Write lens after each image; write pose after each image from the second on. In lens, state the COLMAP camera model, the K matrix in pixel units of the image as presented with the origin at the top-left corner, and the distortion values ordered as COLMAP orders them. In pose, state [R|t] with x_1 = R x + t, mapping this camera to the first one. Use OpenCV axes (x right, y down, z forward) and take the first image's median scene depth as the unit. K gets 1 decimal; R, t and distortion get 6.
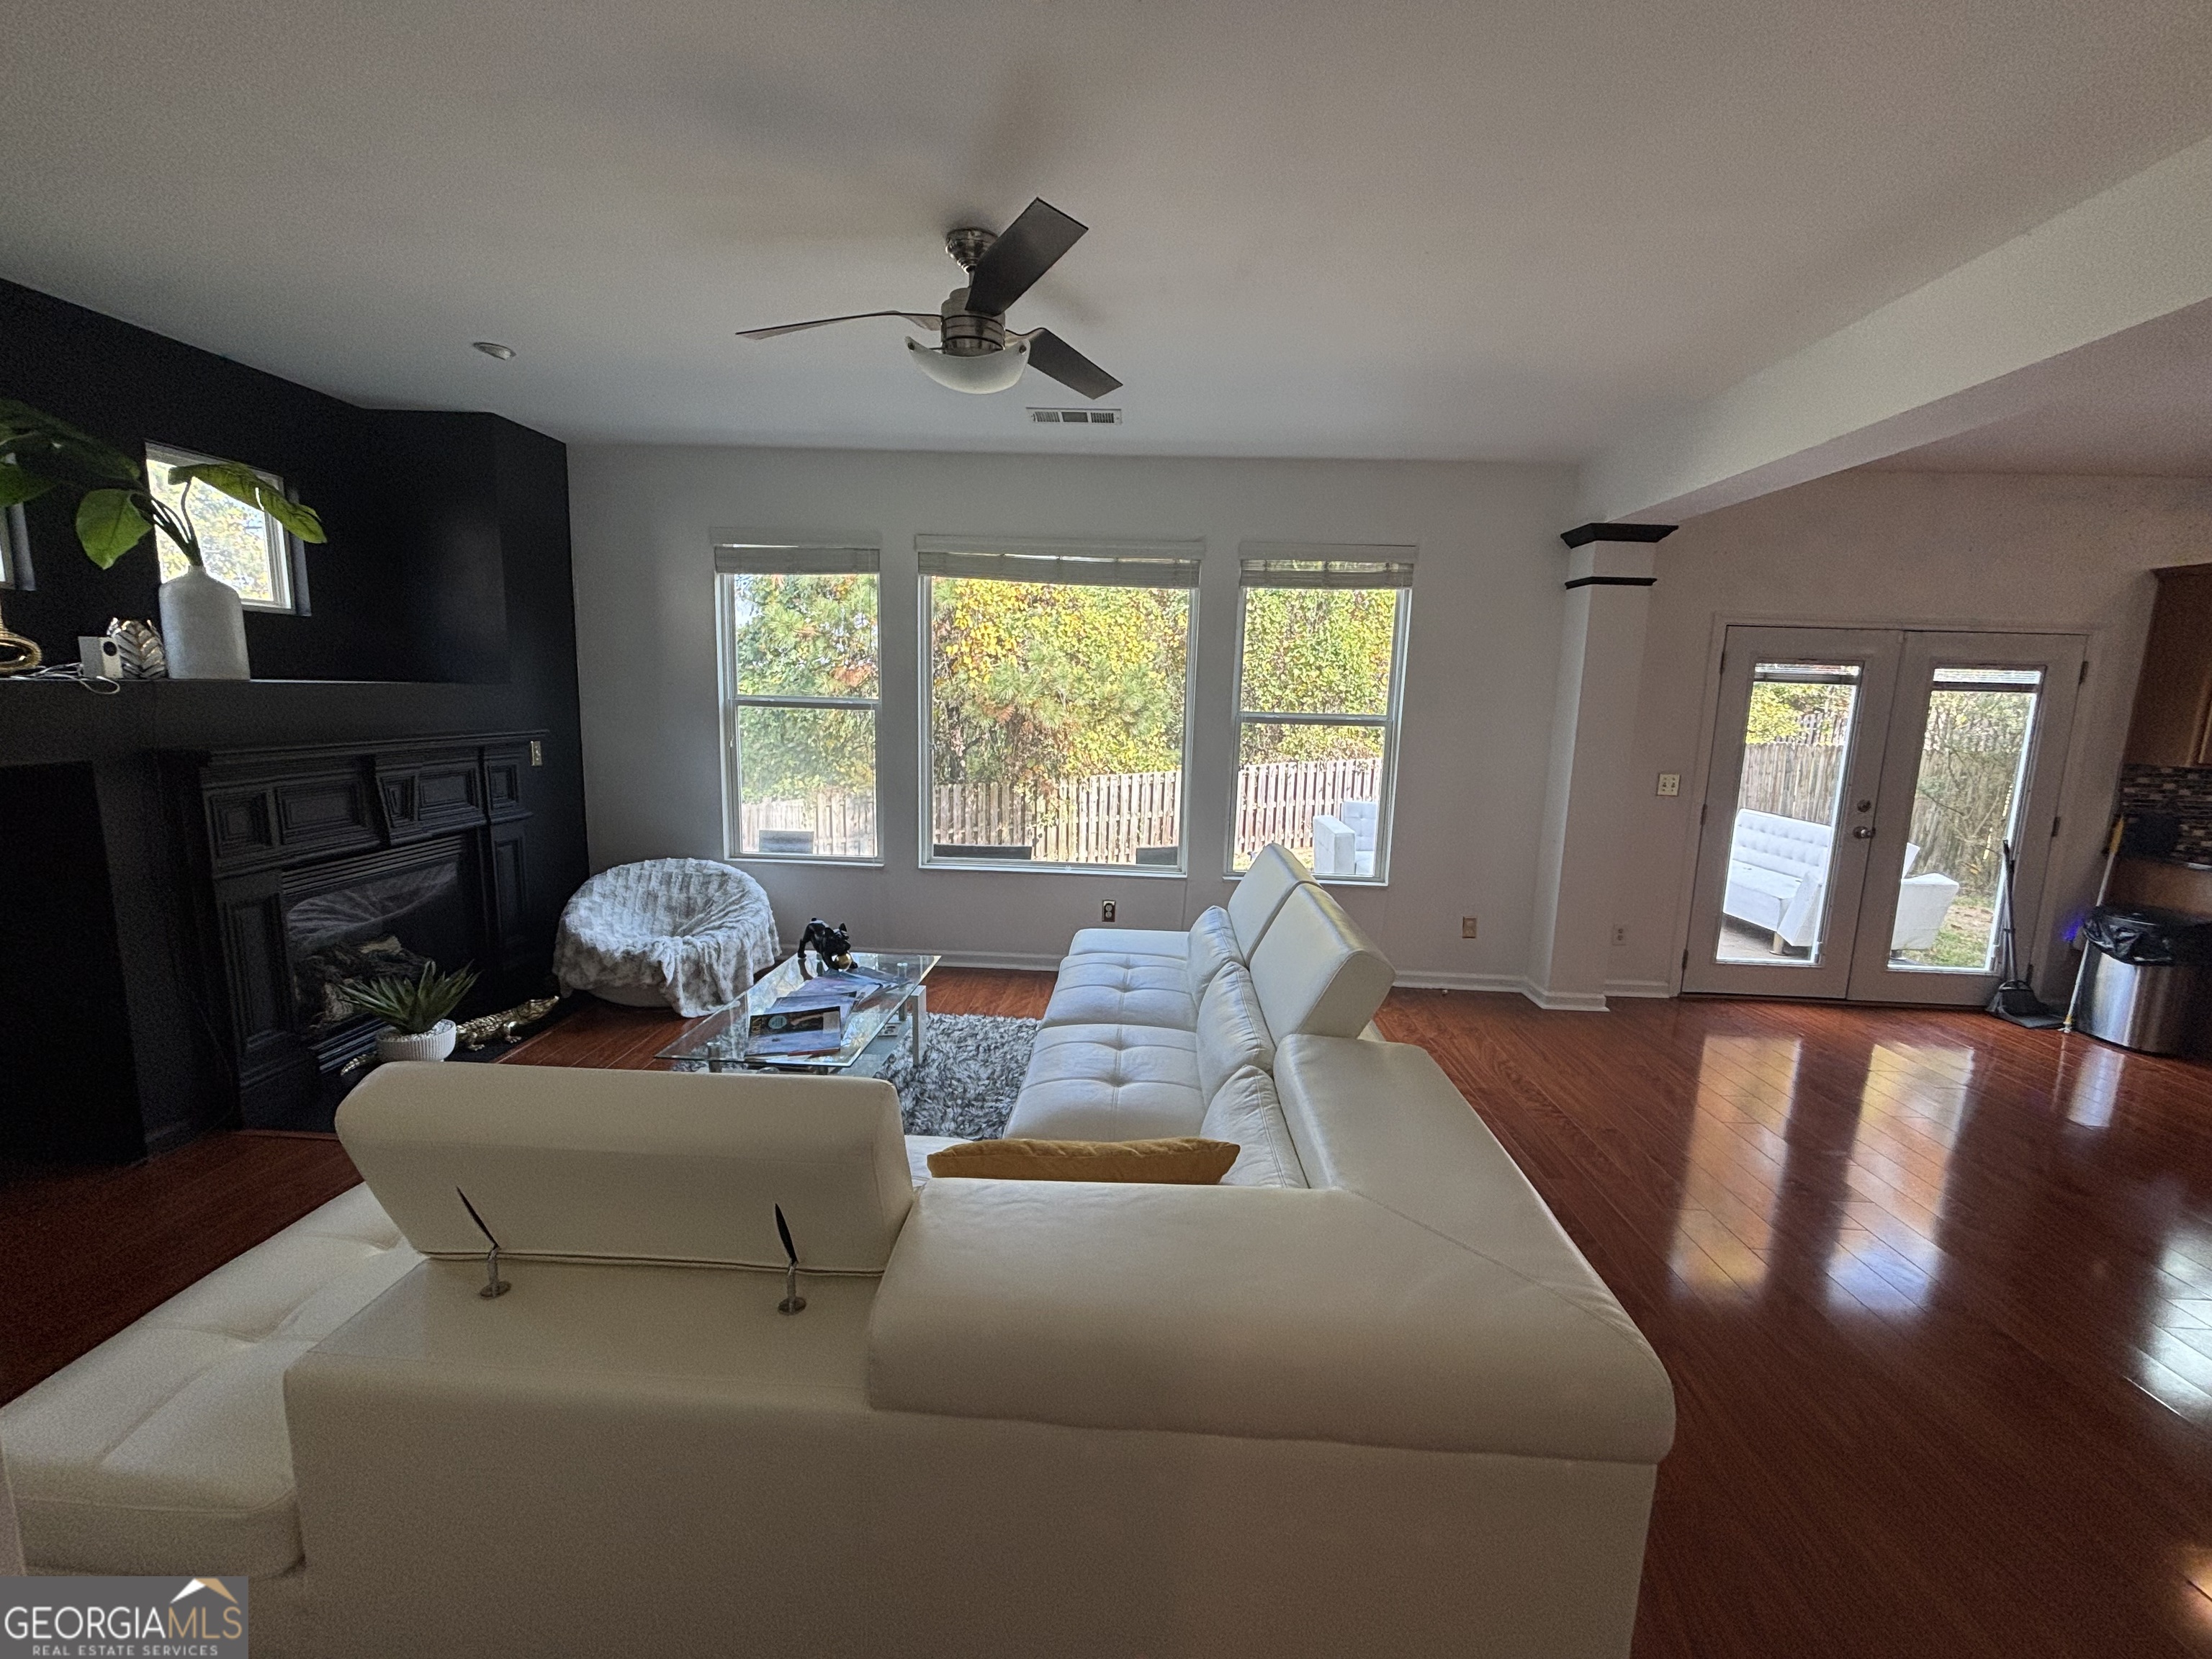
lens RADIAL K [[890.7, 0, 1099.3], [0, 890.7, 826.2], [0, 0, 1]] dist [0.003970, -0.001868]
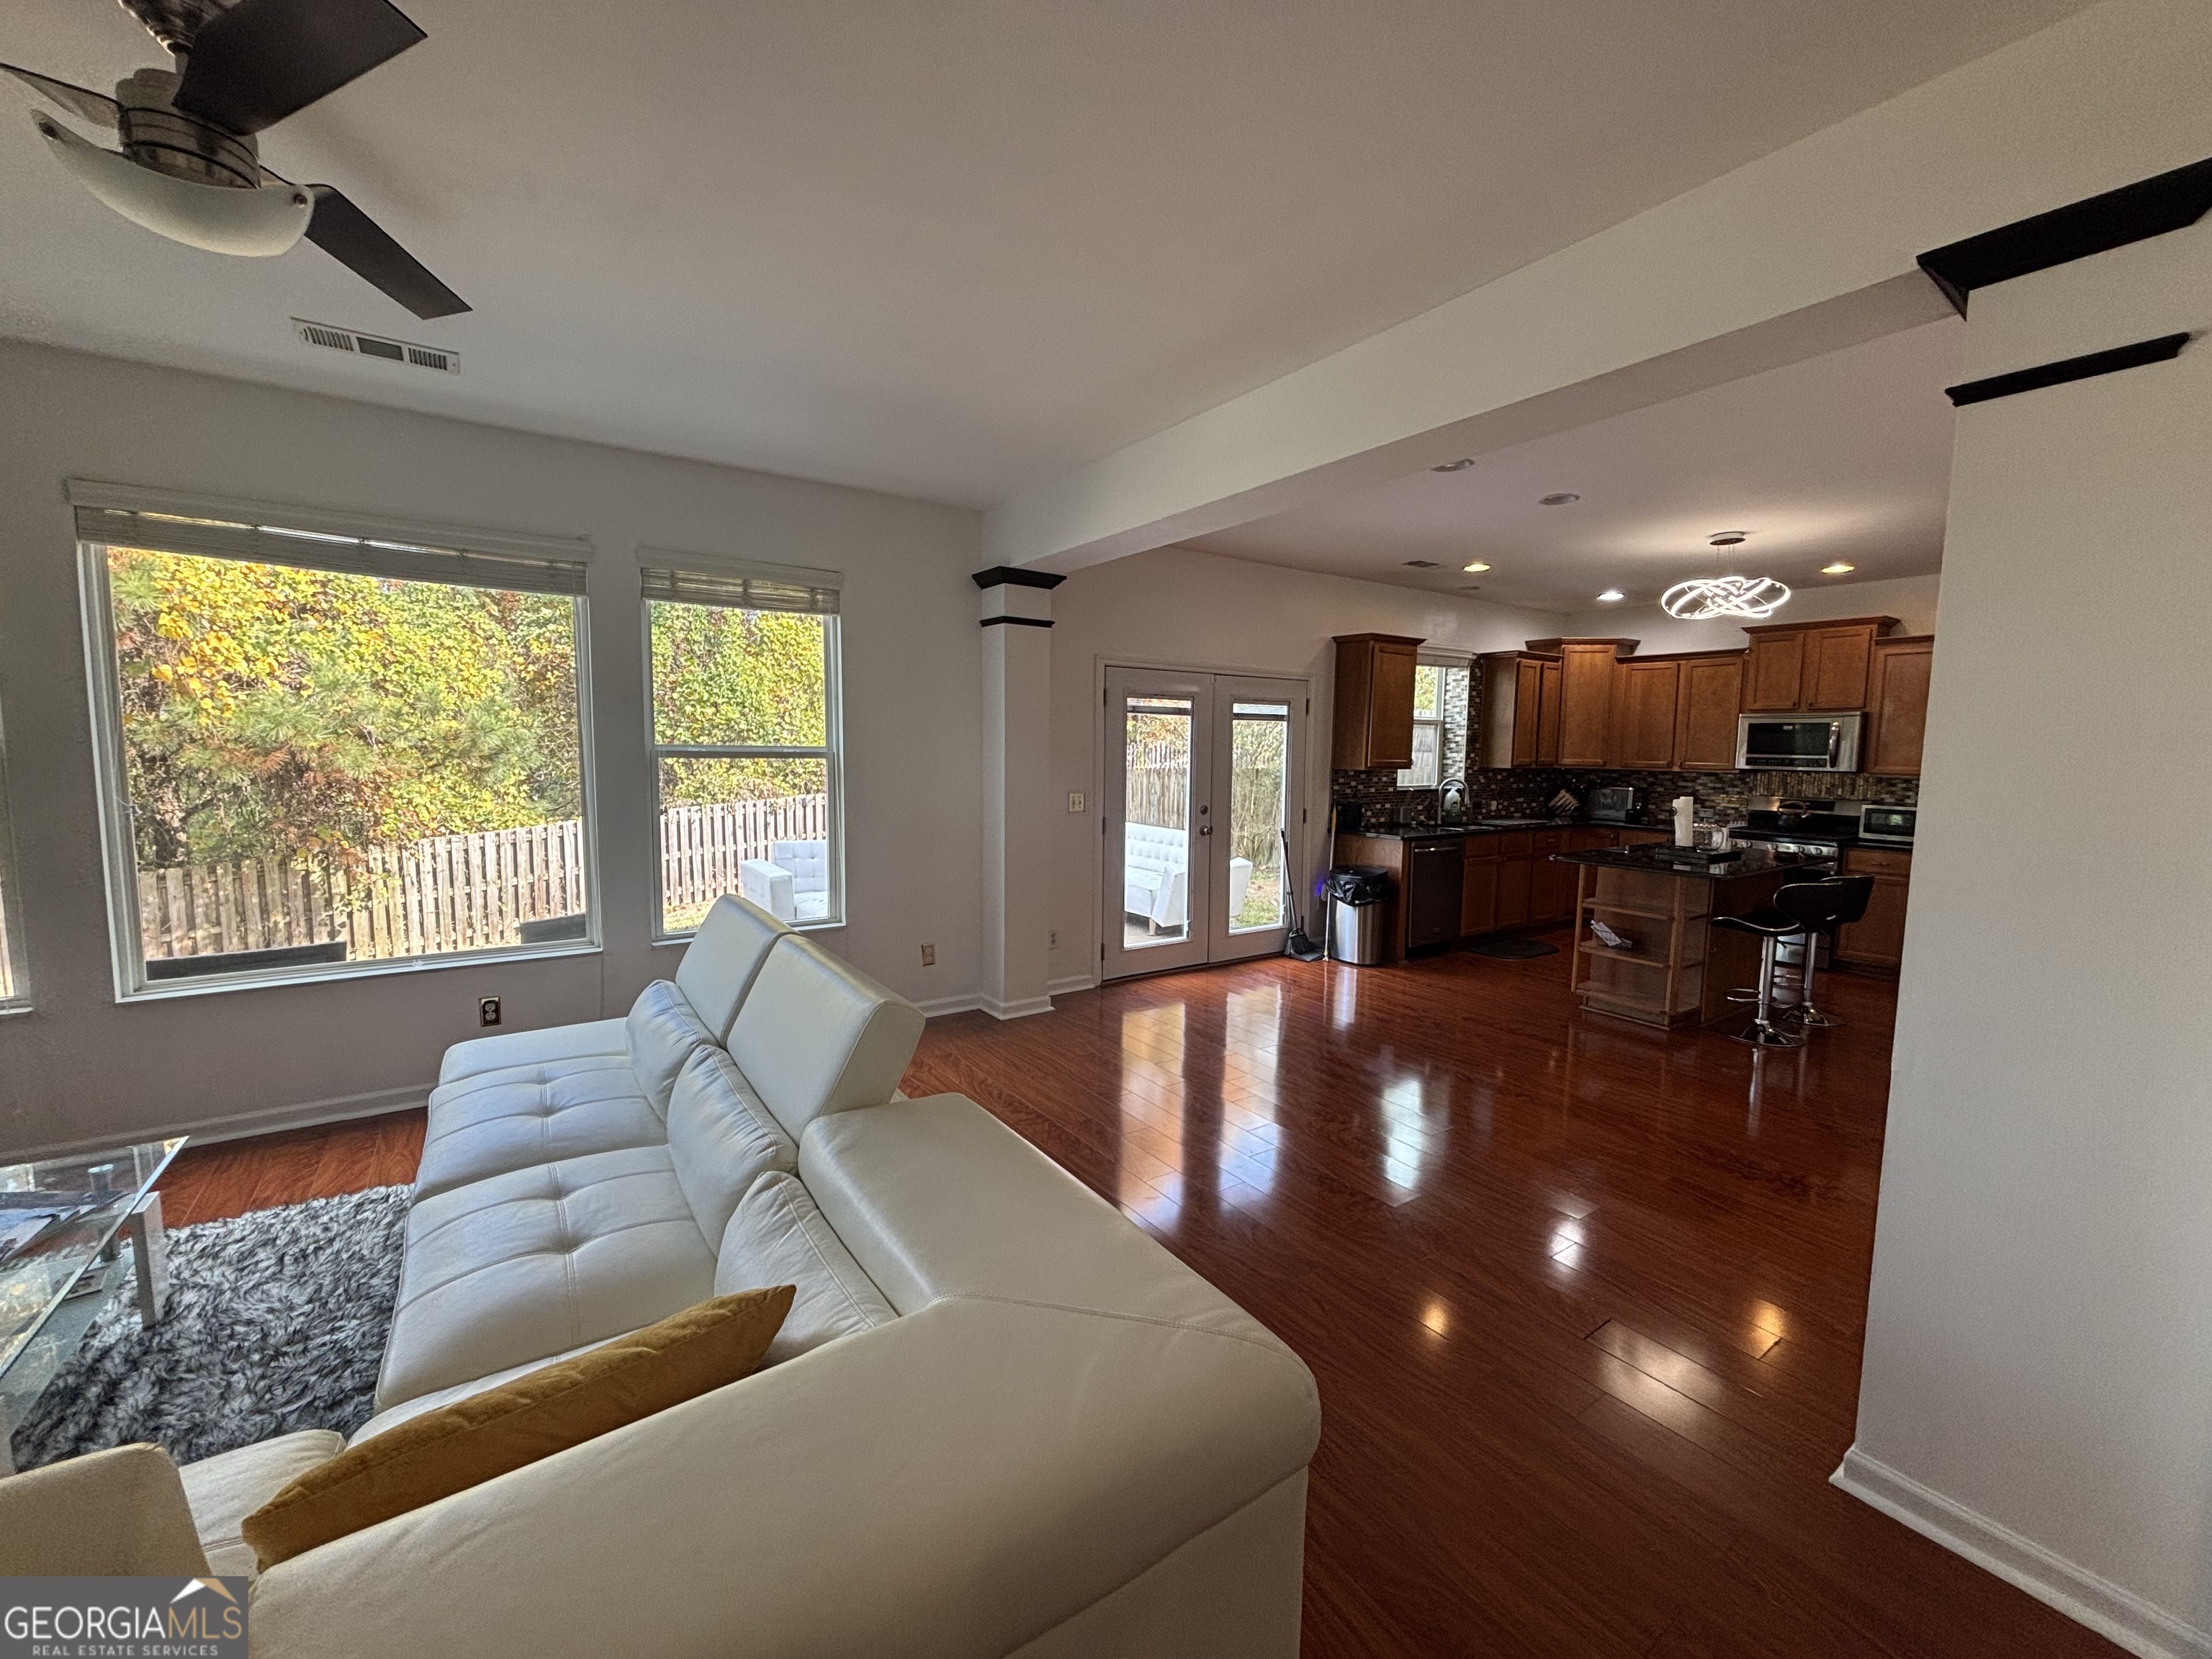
lens RADIAL K [[890.7, 0, 1108.8], [0, 890.7, 827.3], [0, 0, 1]] dist [0.003970, -0.001868]
pose [[0.790109, -0.076109, 0.608223, -0.026941], [0.101602, 0.994797, -0.007503, -0.002092], [-0.604487, 0.067725, 0.793731, 0.075012]]
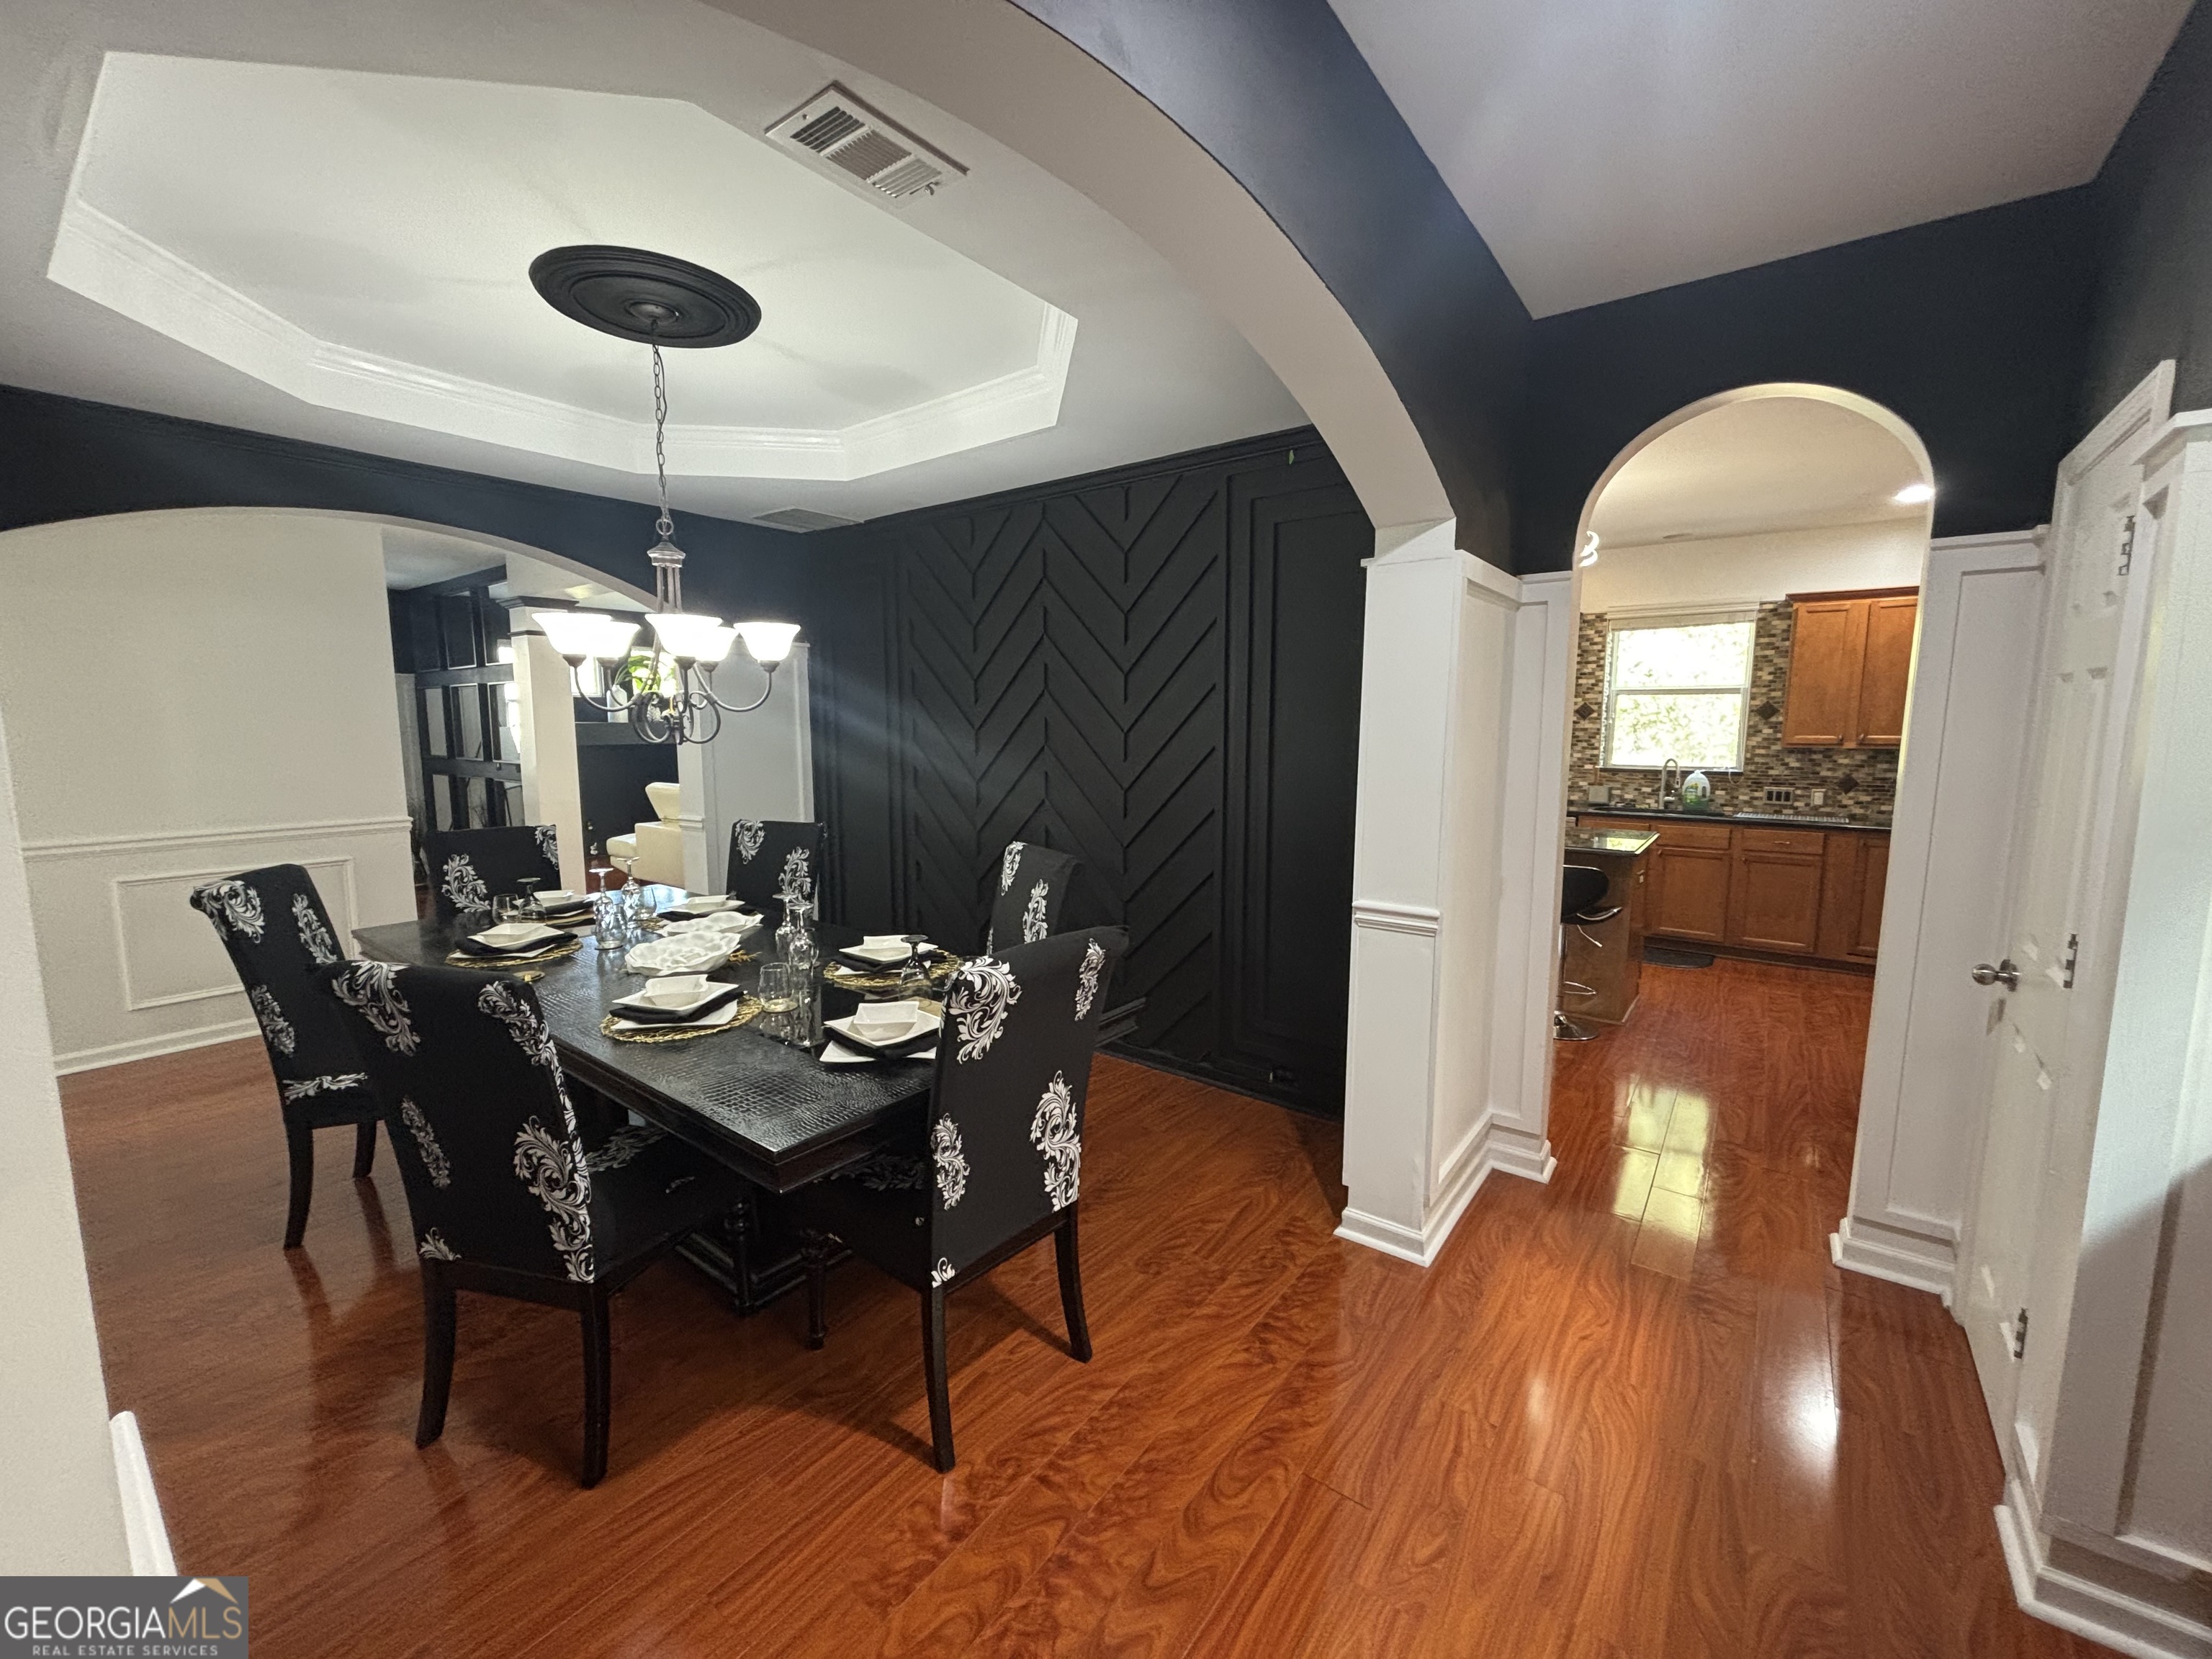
lens RADIAL K [[890.7, 0, 1112.6], [0, 890.7, 818.8], [0, 0, 1]] dist [0.003970, -0.001868]
pose [[0.832998, 0.034766, -0.552183, 1.444022], [-0.061275, 0.997681, -0.029622, 0.148196], [0.549873, 0.058510, 0.833196, -0.633293]]
